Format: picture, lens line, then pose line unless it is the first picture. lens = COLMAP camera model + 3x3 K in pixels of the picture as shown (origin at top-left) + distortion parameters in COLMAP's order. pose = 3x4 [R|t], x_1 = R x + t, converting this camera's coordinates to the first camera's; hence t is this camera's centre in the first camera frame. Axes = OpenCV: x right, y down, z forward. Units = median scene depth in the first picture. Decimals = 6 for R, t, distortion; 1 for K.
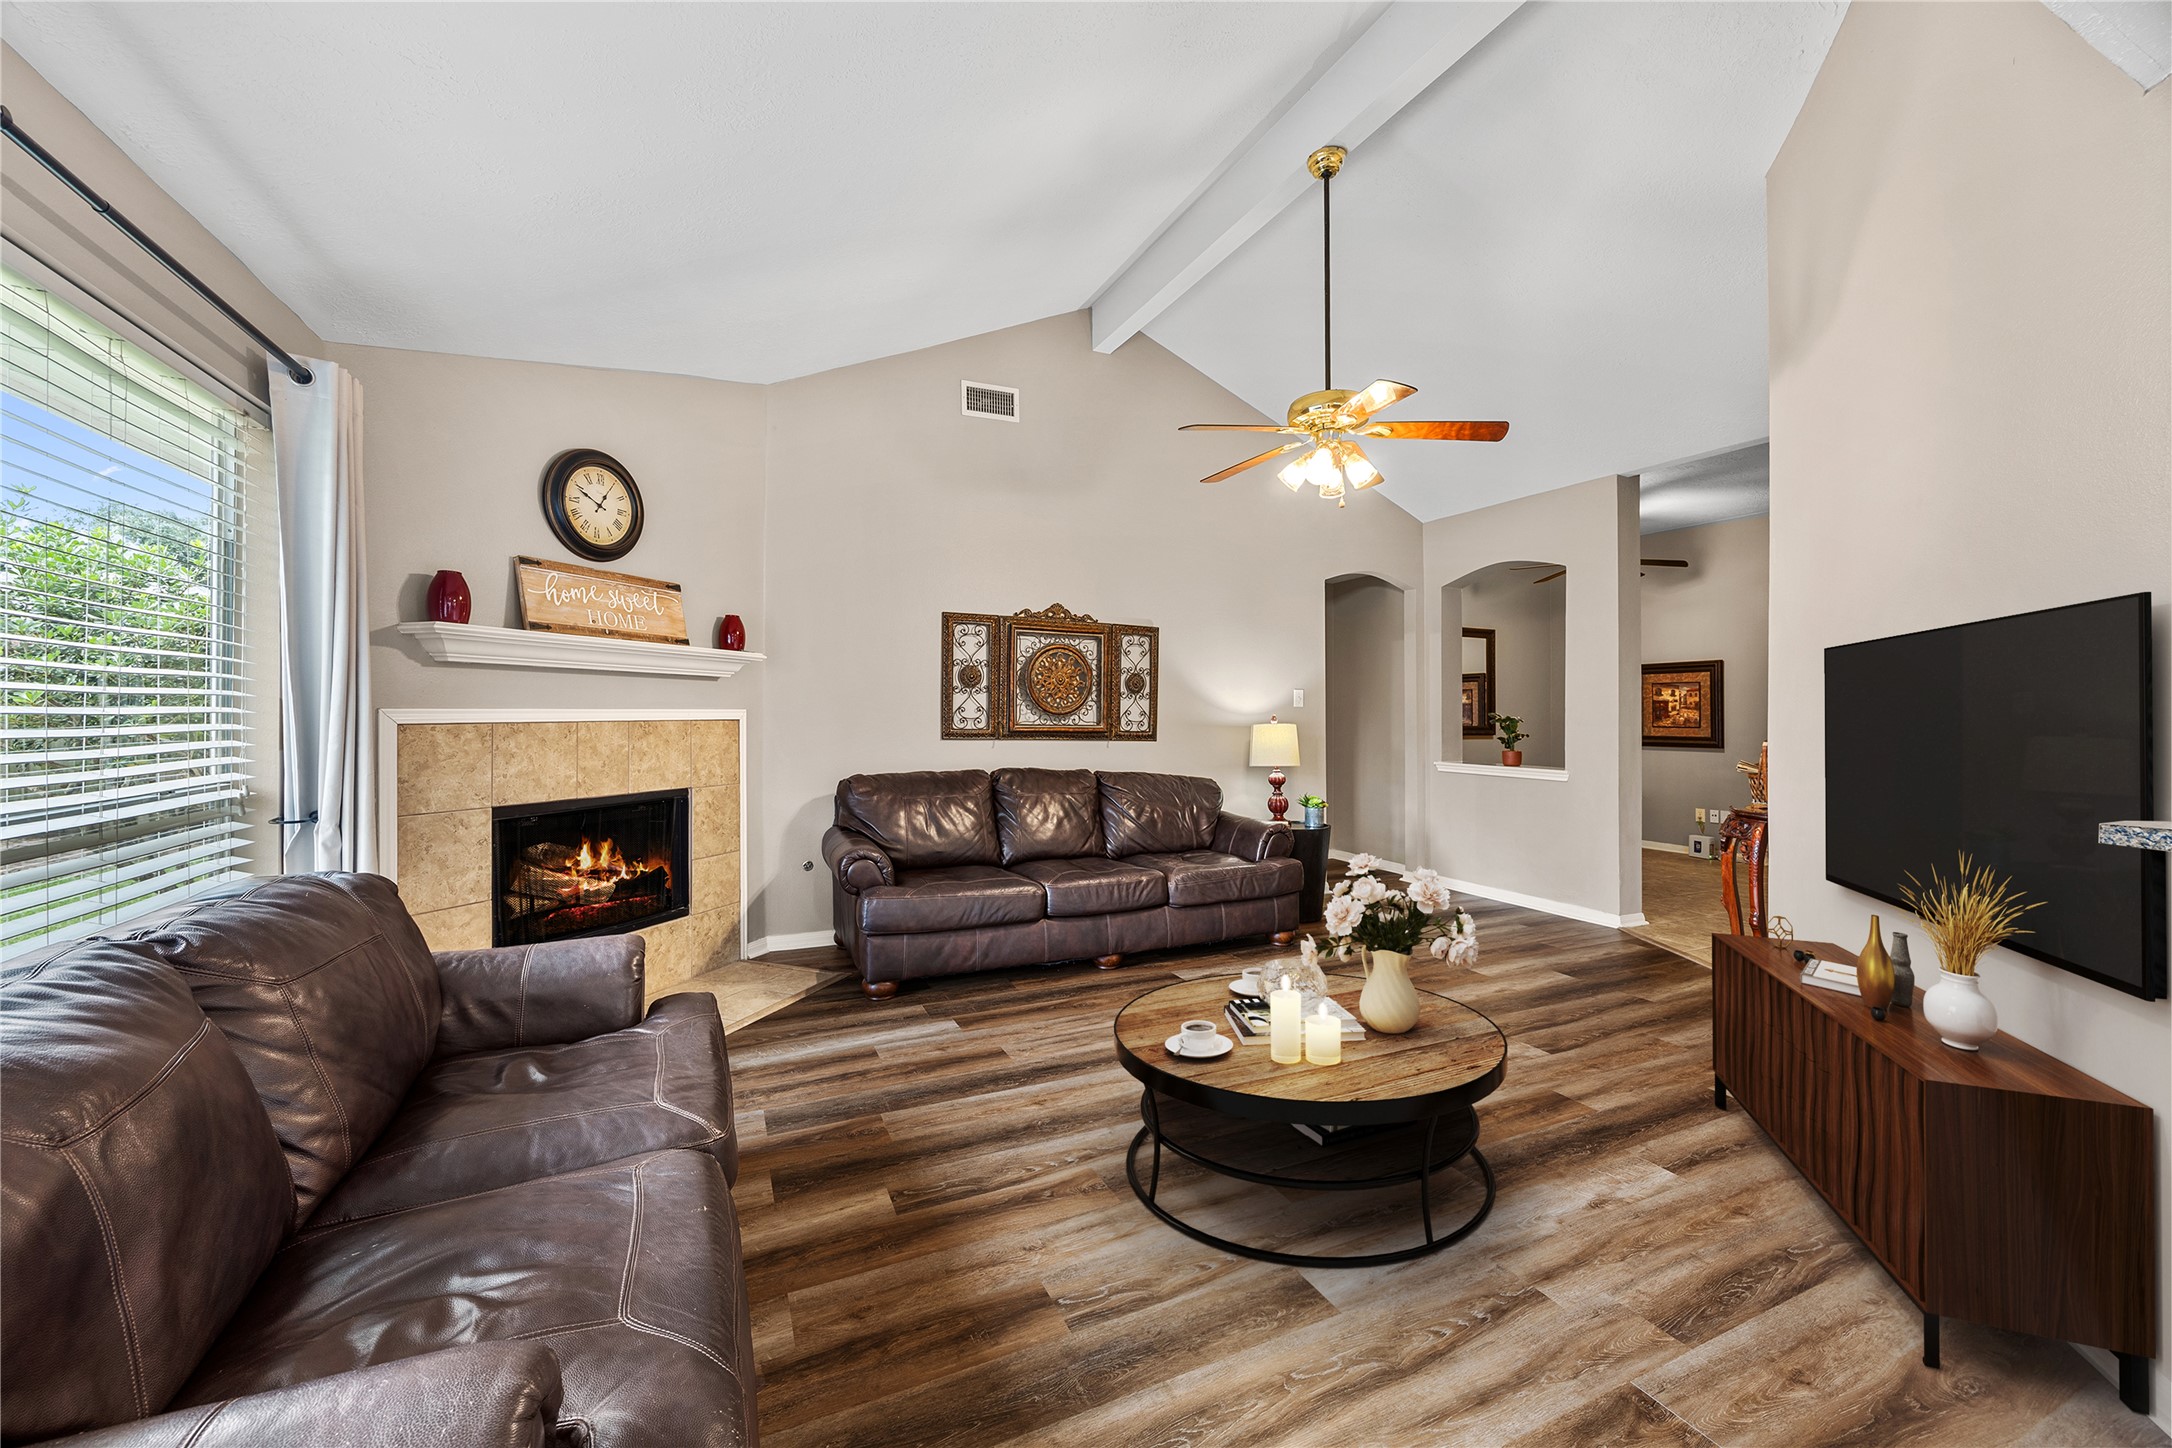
lens RADIAL K [[841.5, 0, 1080.8], [0, 841.5, 687.2], [0, 0, 1]] dist [-0.003437, 0.000361]
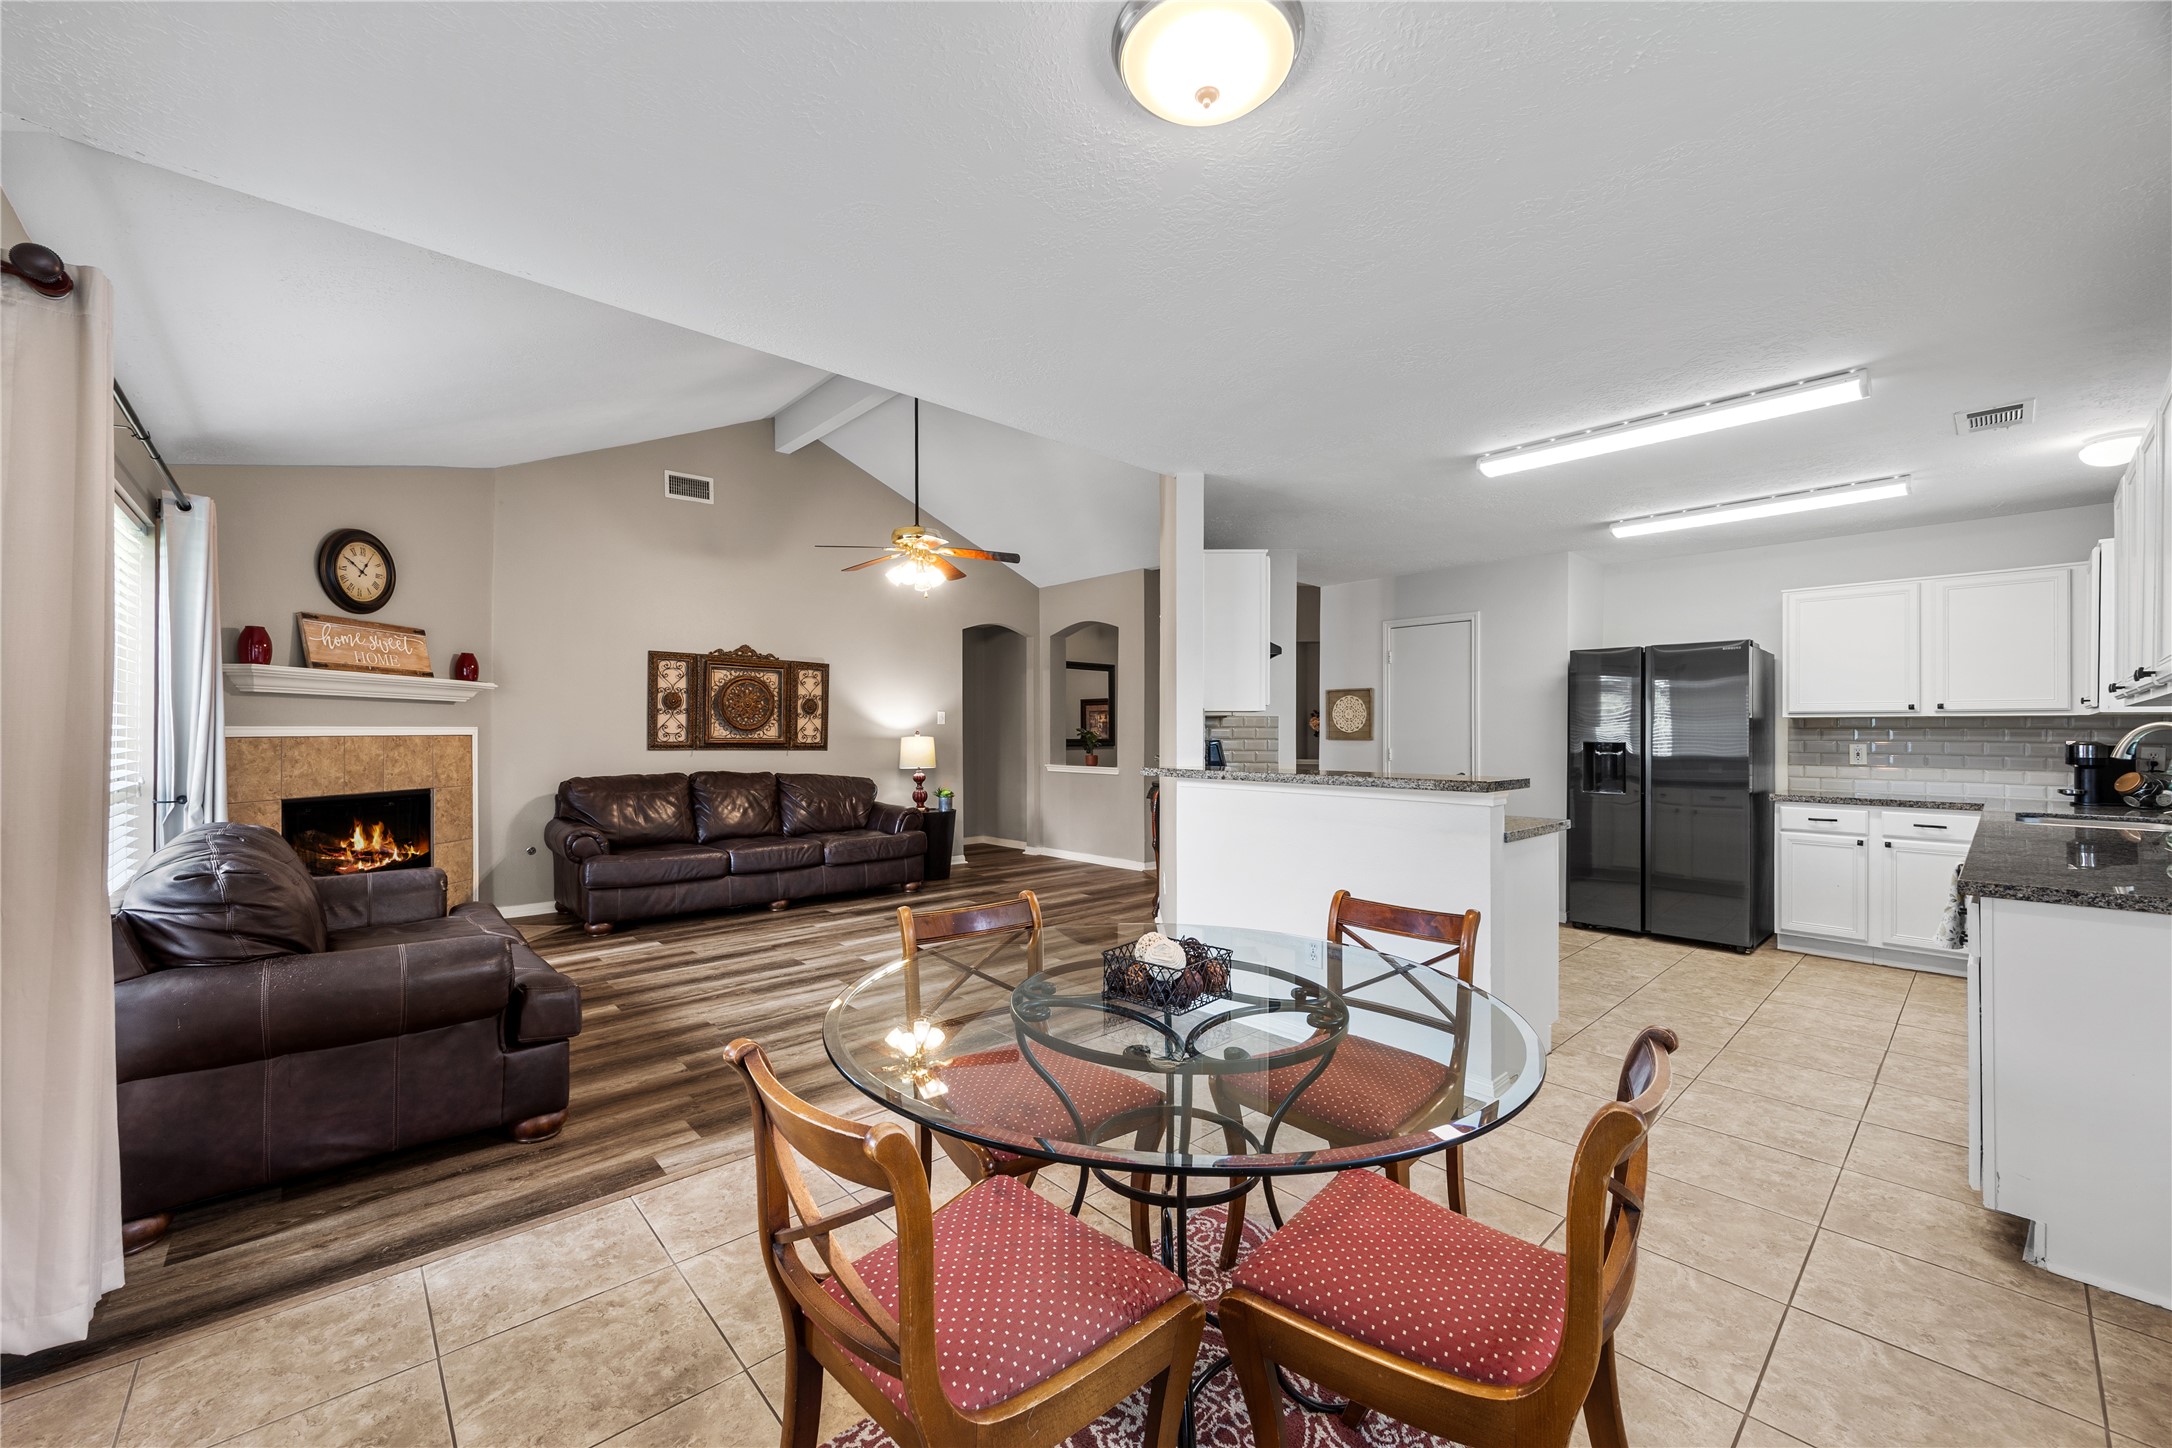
lens RADIAL K [[841.5, 0, 1067.1], [0, 841.5, 714.1], [0, 0, 1]] dist [-0.003437, 0.000361]
pose [[0.955097, 0.001566, 0.296288, 0.078920], [-0.004573, 0.999945, 0.009455, -0.009500], [-0.296257, -0.010385, 0.955052, -0.498980]]
